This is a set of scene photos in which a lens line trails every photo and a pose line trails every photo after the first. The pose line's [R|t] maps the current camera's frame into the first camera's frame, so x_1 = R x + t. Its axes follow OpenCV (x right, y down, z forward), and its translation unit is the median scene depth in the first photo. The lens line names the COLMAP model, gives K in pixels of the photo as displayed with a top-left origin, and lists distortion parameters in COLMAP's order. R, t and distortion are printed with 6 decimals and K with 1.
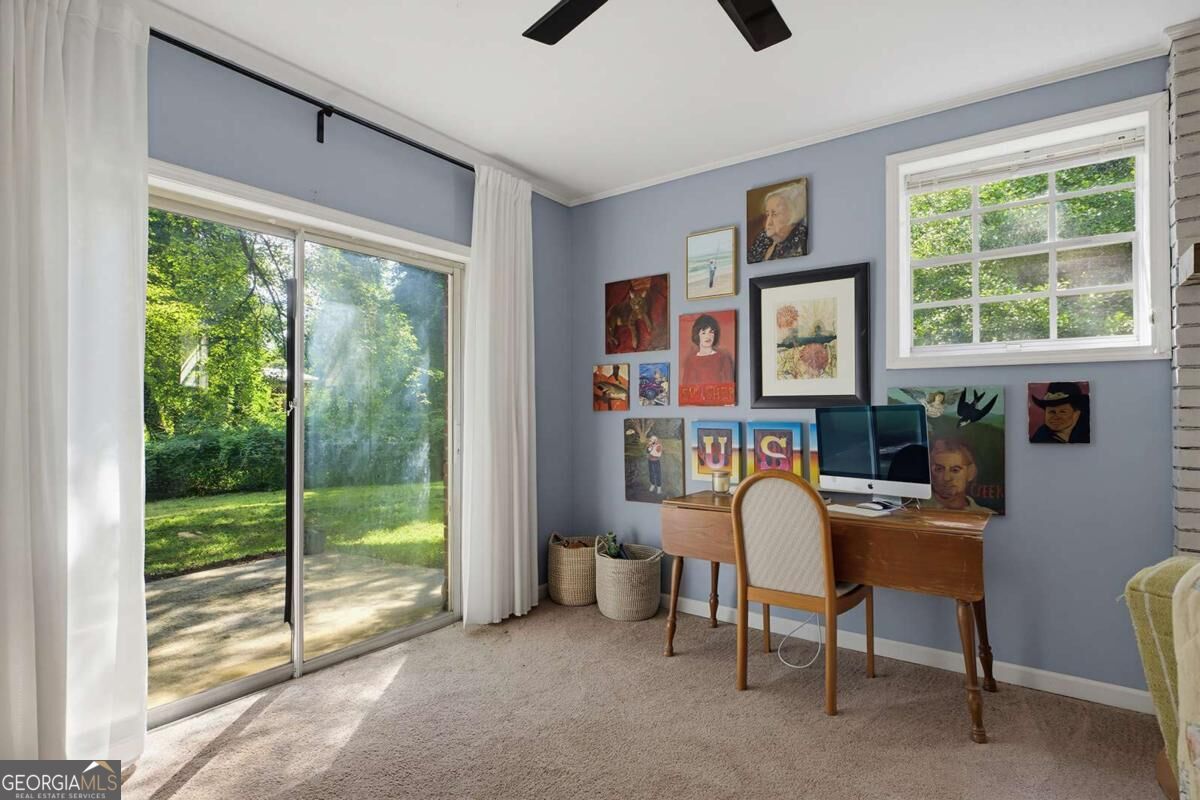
lens RADIAL K [[594.5, 0, 600.0], [0, 594.5, 400.0], [0, 0, 1]] dist [-0.002369, 0.001654]
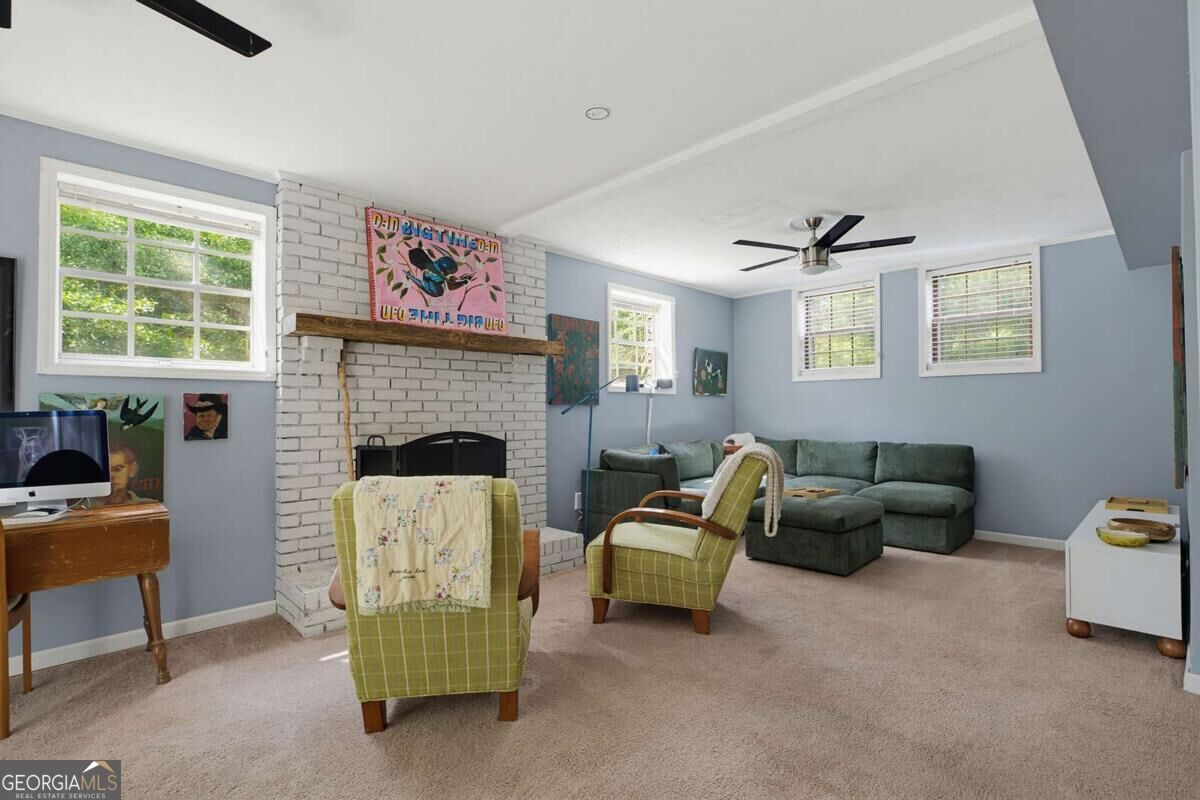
lens RADIAL K [[568.1, 0, 600.0], [0, 568.1, 400.0], [0, 0, 1]] dist [-0.000365, -0.000055]
pose [[0.171879, 0.021916, 0.984874, -0.318229], [-0.005023, 0.999759, -0.021370, 0.006991], [-0.985105, -0.001274, 0.171948, -0.078317]]
